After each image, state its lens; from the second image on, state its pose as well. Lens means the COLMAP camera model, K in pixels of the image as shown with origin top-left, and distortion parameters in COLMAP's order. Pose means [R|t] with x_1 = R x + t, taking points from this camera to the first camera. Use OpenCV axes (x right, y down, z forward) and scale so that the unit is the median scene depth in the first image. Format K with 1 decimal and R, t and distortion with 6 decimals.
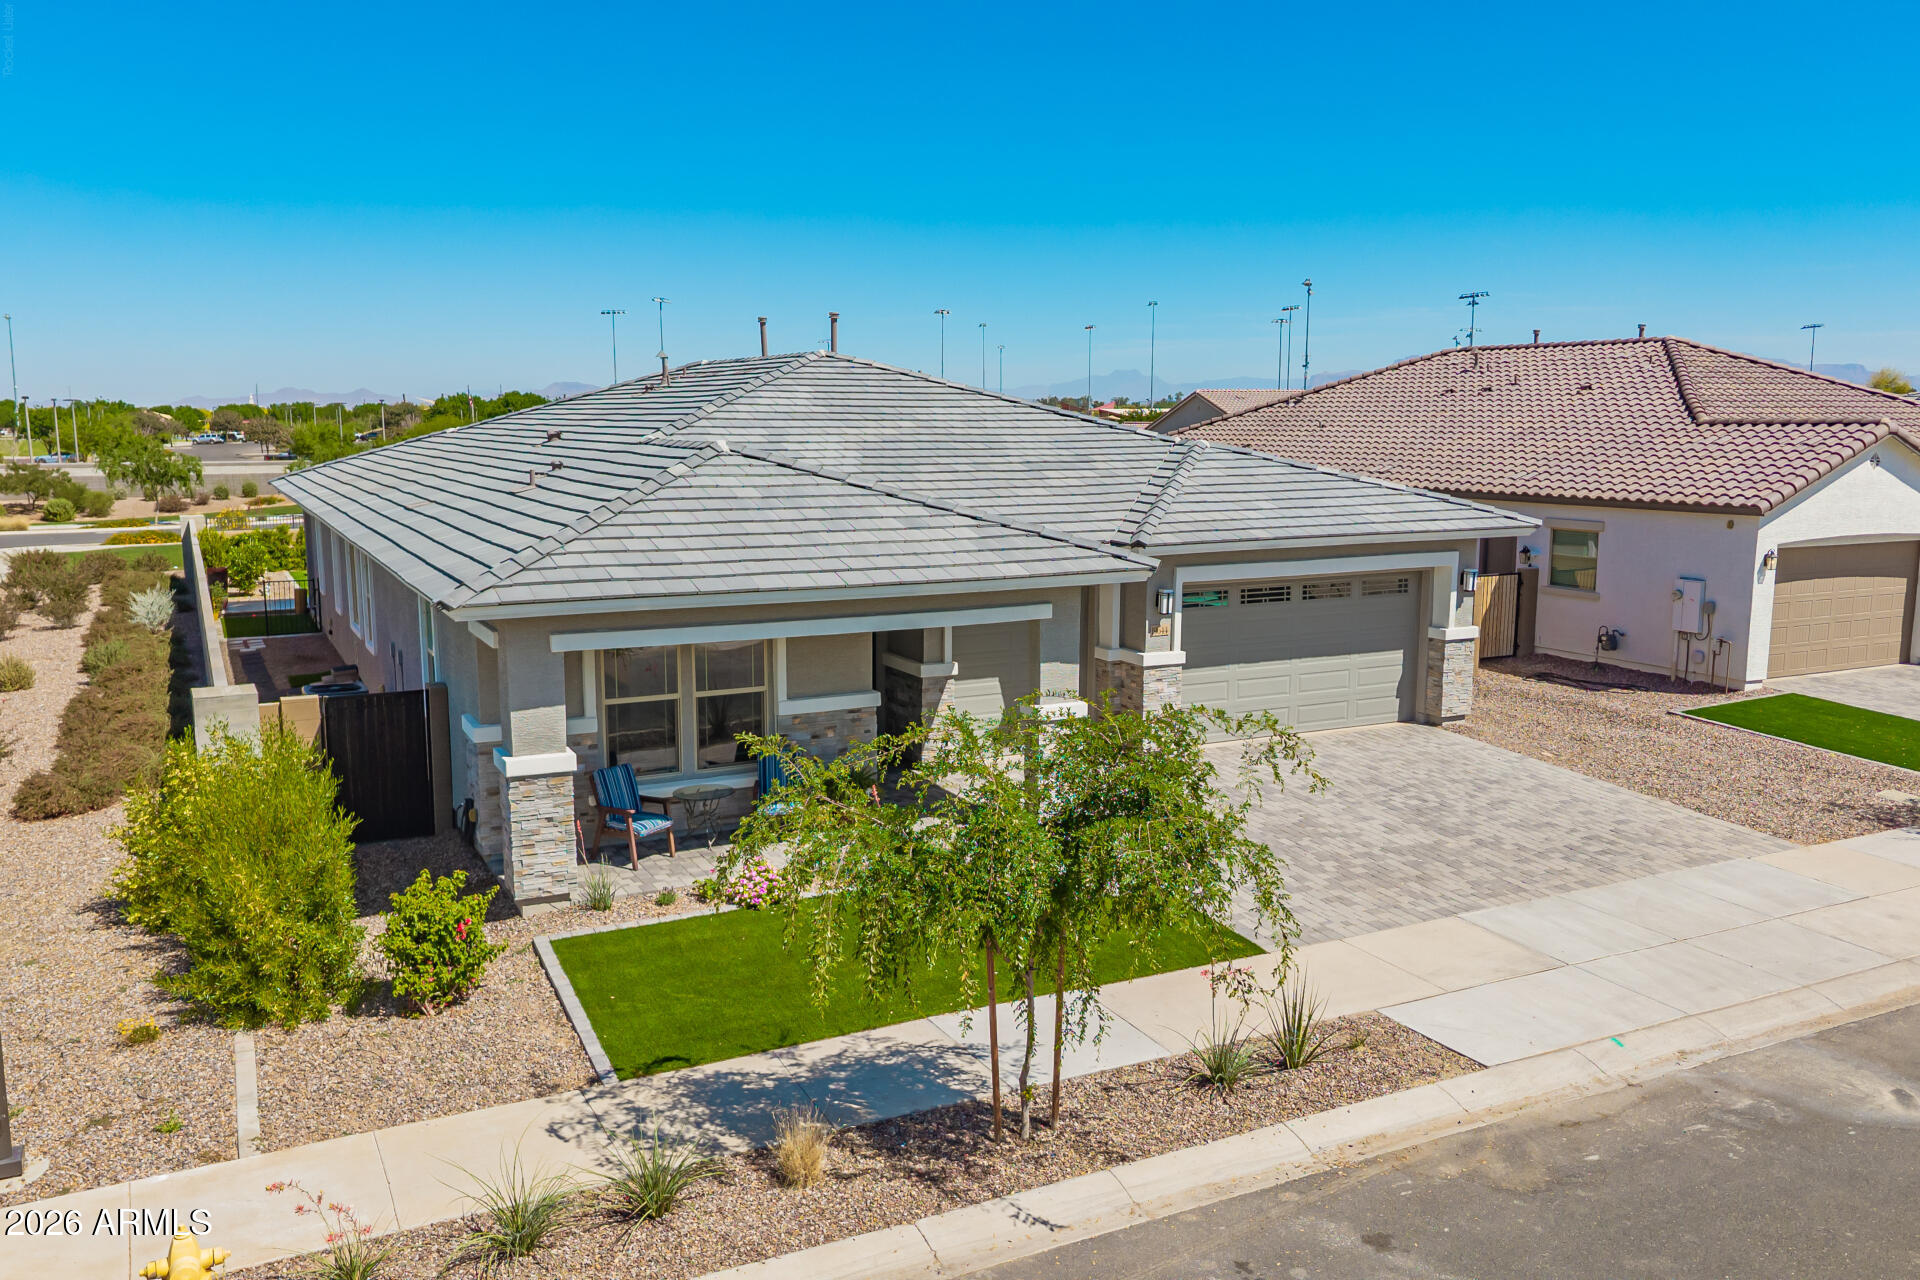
lens RADIAL K [[1518.1, 0, 950.3], [0, 1518.1, 634.6], [0, 0, 1]] dist [0.012927, -0.014446]
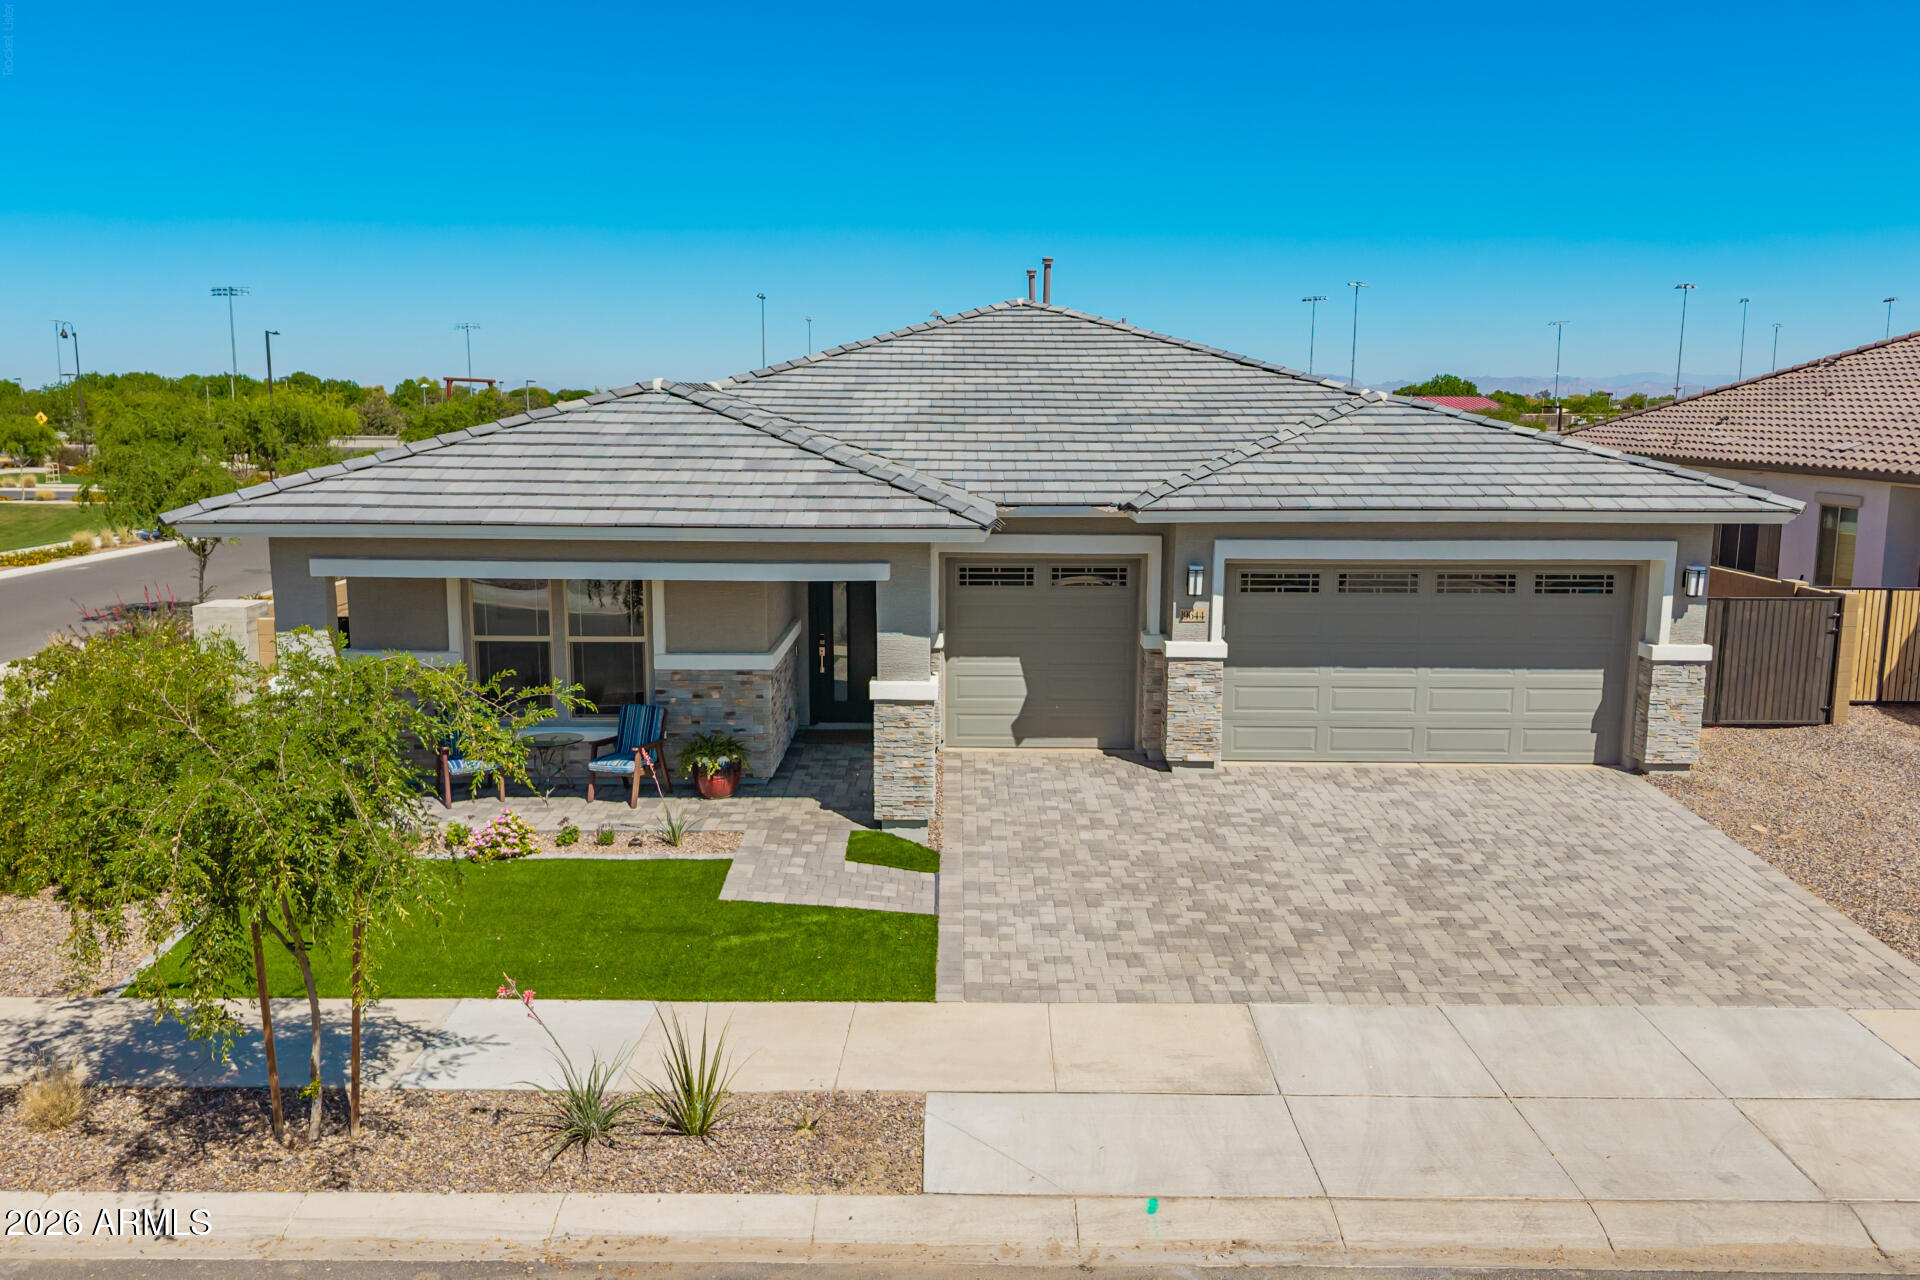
lens RADIAL K [[1518.1, 0, 961.9], [0, 1518.1, 650.5], [0, 0, 1]] dist [0.012927, -0.014446]
pose [[0.888685, 0.076497, -0.452093, 0.461231], [-0.069816, 0.997063, 0.031471, -0.001064], [0.453173, 0.003595, 0.891416, 0.237894]]
